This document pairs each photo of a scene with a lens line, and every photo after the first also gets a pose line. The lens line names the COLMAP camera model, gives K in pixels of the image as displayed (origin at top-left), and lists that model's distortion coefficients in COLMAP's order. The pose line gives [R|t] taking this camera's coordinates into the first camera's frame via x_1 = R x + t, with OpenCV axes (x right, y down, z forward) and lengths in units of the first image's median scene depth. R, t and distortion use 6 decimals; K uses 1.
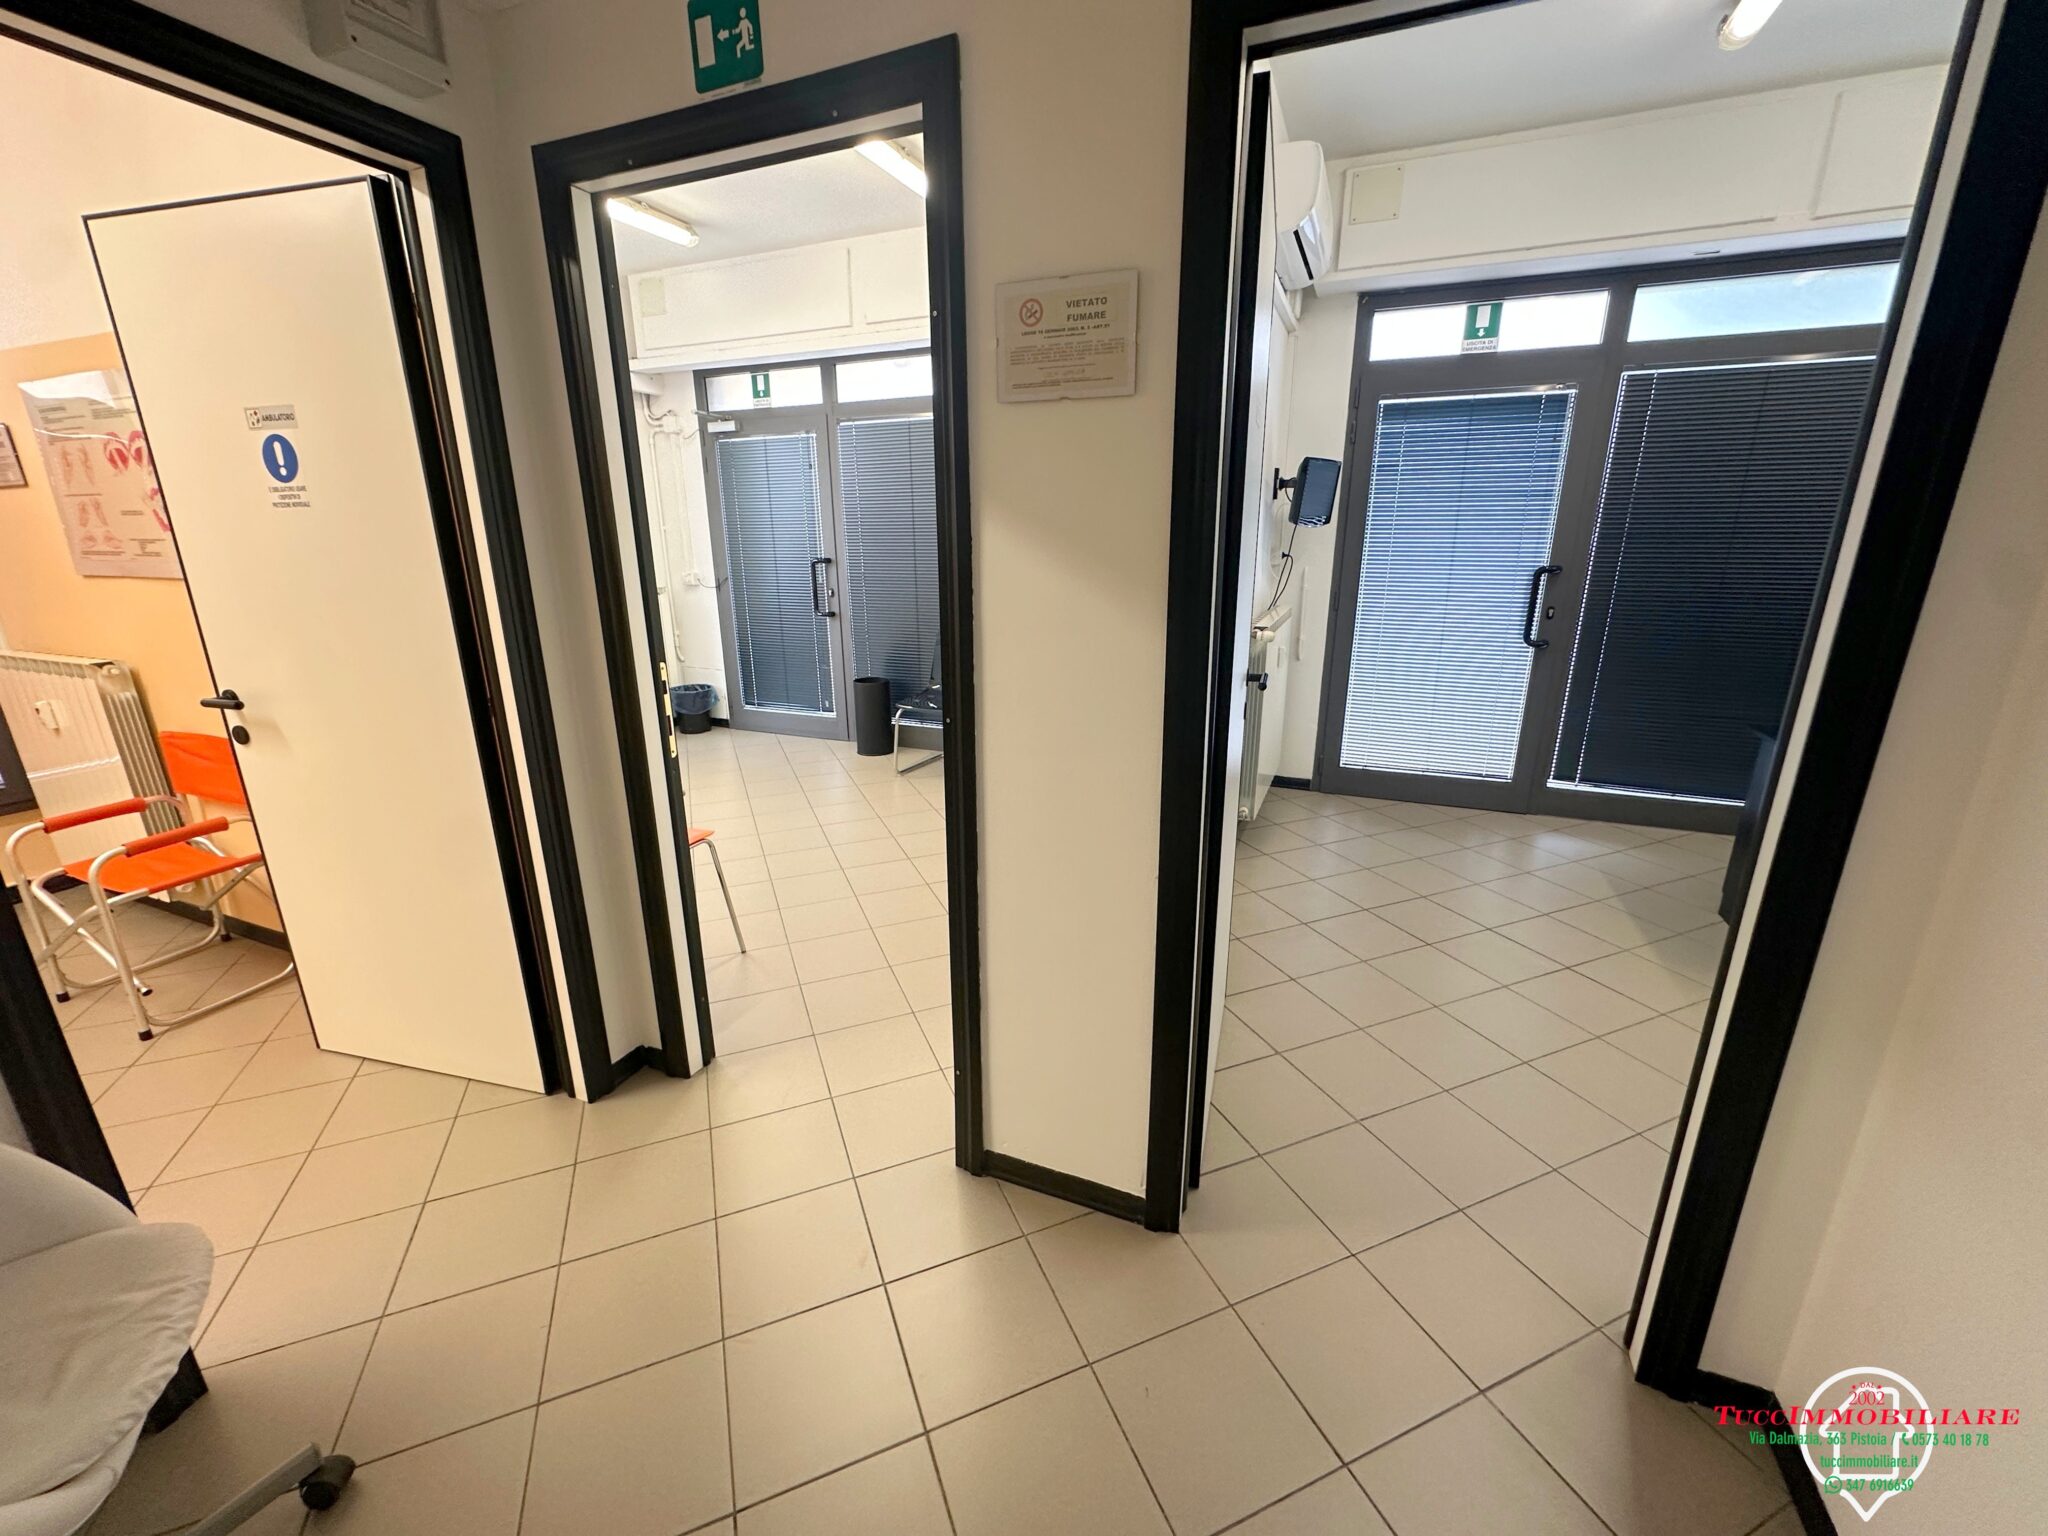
lens RADIAL K [[810.5, 0, 1022.3], [0, 810.5, 764.4], [0, 0, 1]] dist [0.001234, 0.000433]
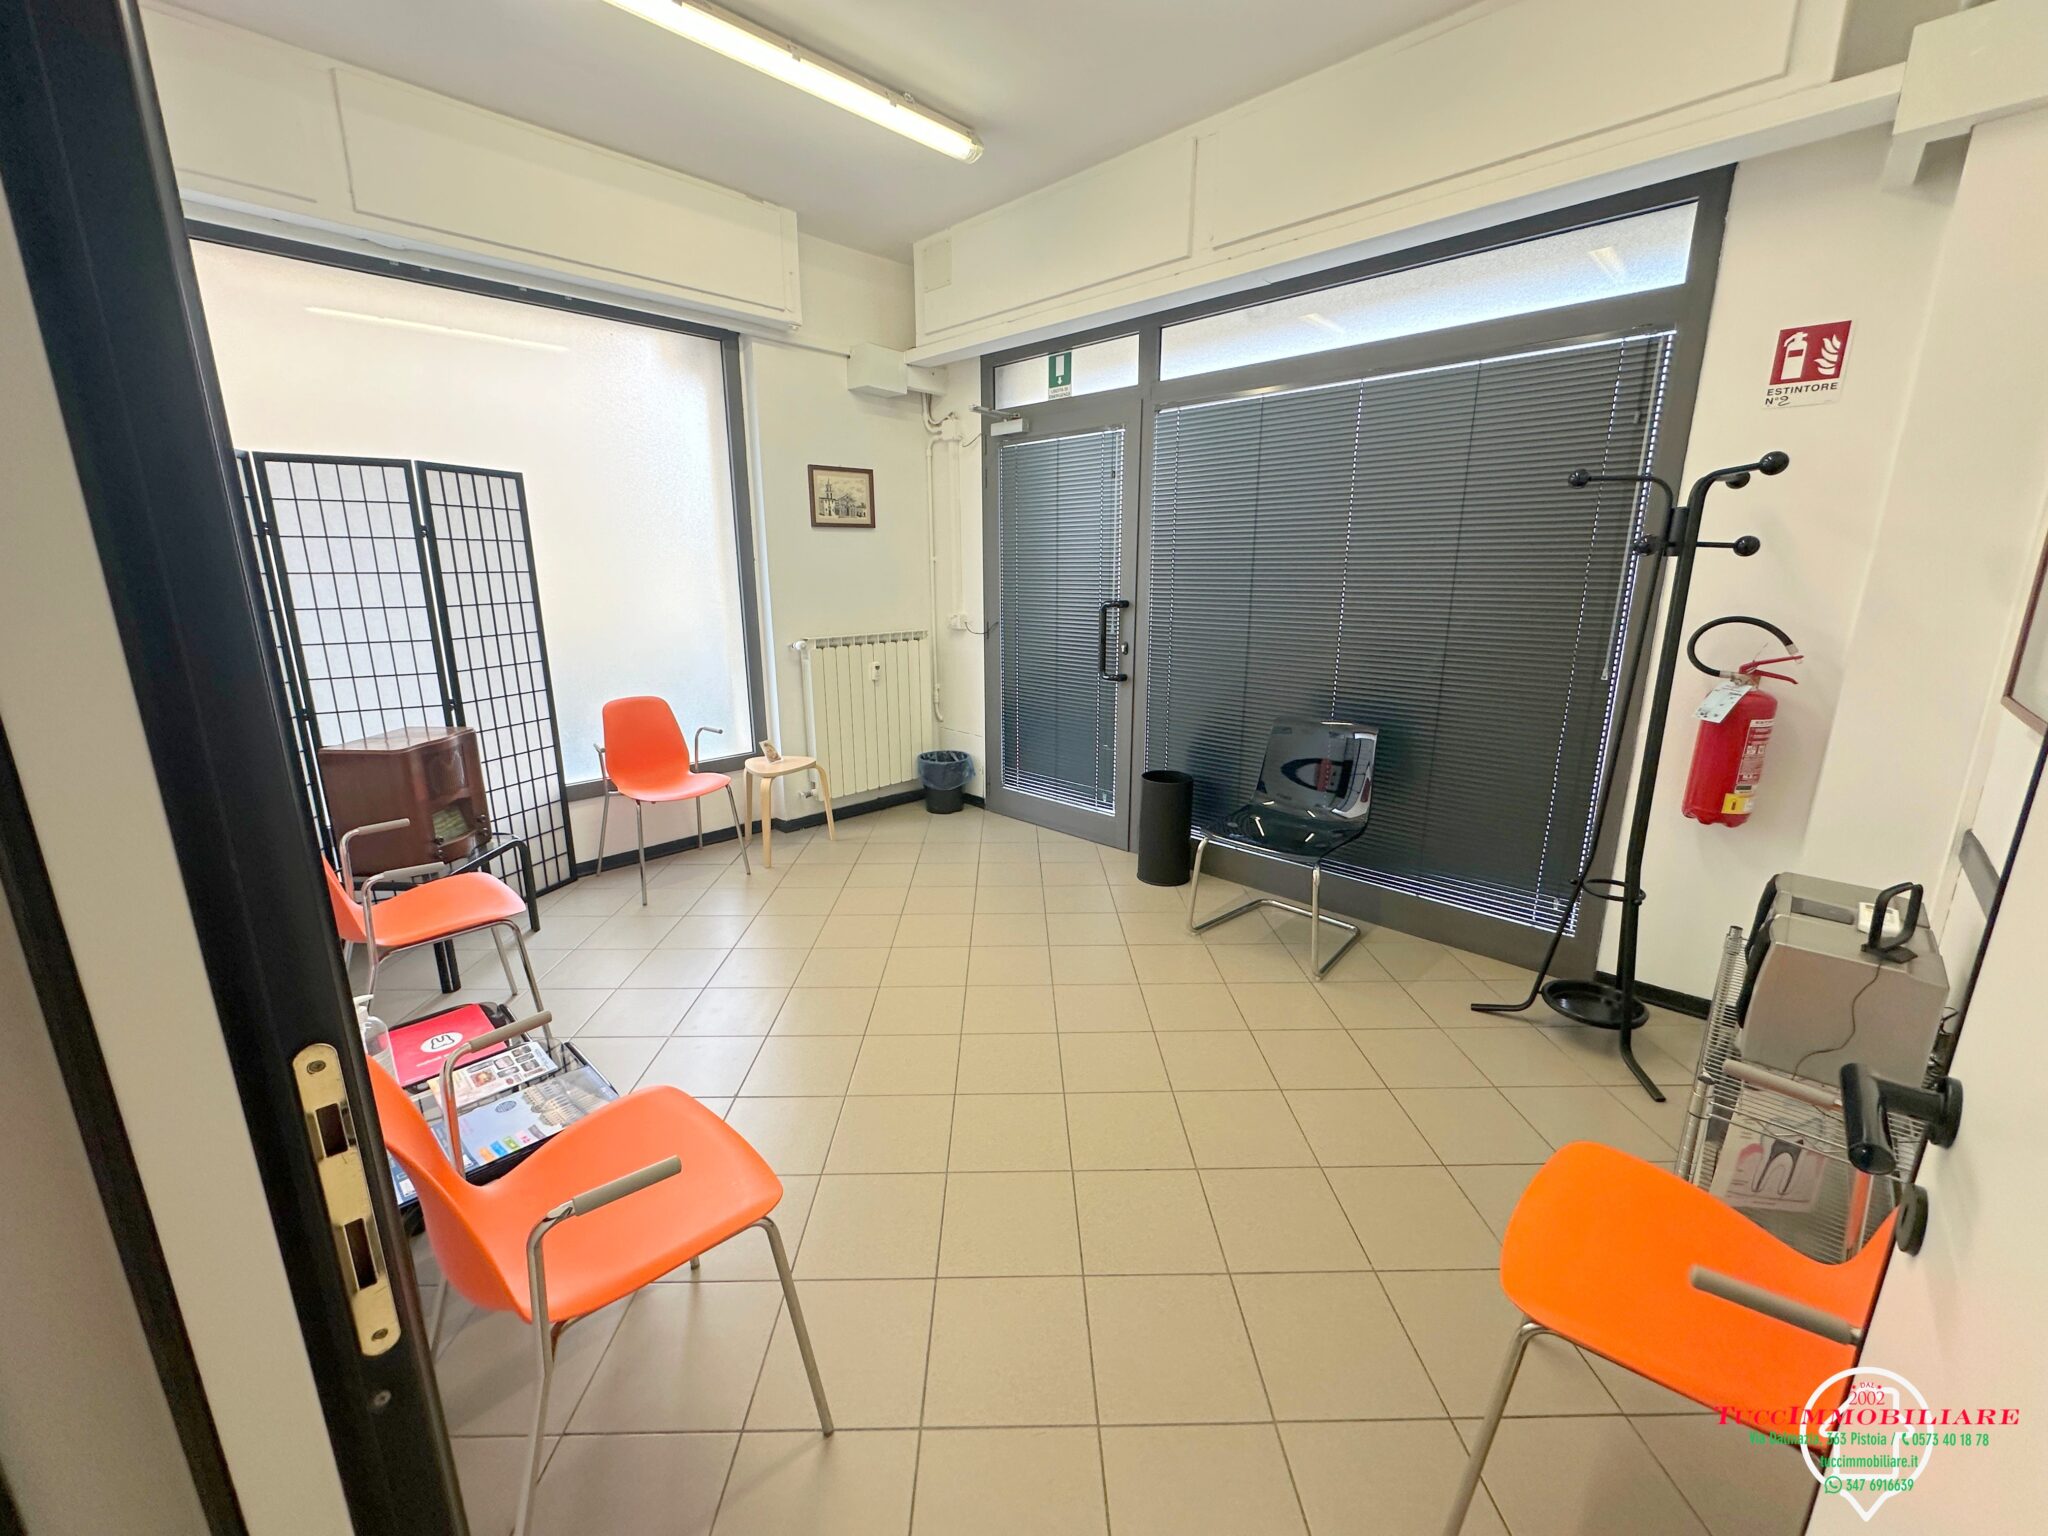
lens RADIAL K [[810.5, 0, 1028.7], [0, 810.5, 764.0], [0, 0, 1]] dist [0.001234, 0.000433]
pose [[0.931958, 0.091004, -0.350959, -0.053626], [-0.104287, 0.994364, -0.019090, -0.087420], [0.347244, 0.054392, 0.936196, 0.304881]]
